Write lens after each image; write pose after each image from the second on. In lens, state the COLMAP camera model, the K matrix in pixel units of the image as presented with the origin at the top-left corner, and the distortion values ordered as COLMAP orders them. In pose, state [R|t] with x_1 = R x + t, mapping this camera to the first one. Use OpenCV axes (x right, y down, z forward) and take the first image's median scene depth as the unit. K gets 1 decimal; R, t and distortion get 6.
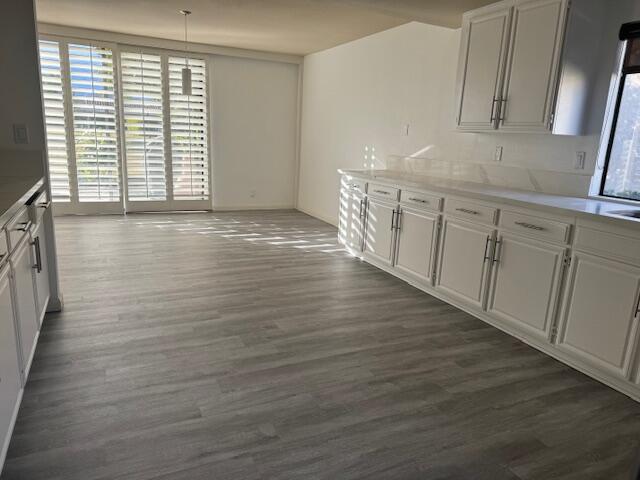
lens RADIAL K [[451.4, 0, 315.4], [0, 451.4, 238.0], [0, 0, 1]] dist [-0.007881, 0.015196]
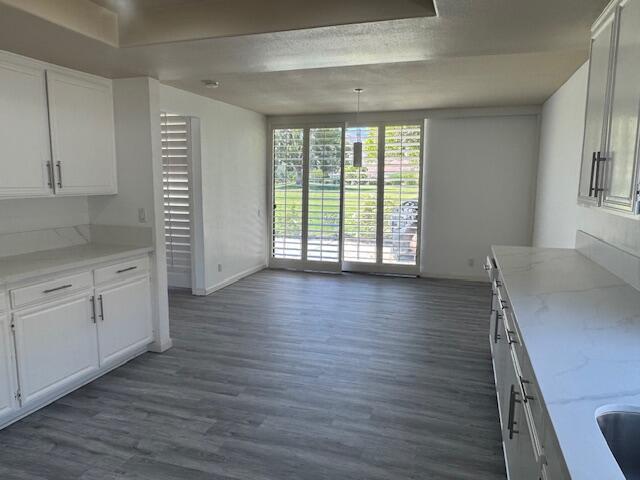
lens RADIAL K [[451.4, 0, 321.7], [0, 451.4, 239.9], [0, 0, 1]] dist [-0.007881, 0.015196]
pose [[0.737285, 0.053931, -0.673426, 0.532920], [-0.134693, 0.988531, -0.068299, -0.109753], [0.662019, 0.141062, 0.736093, 0.332163]]
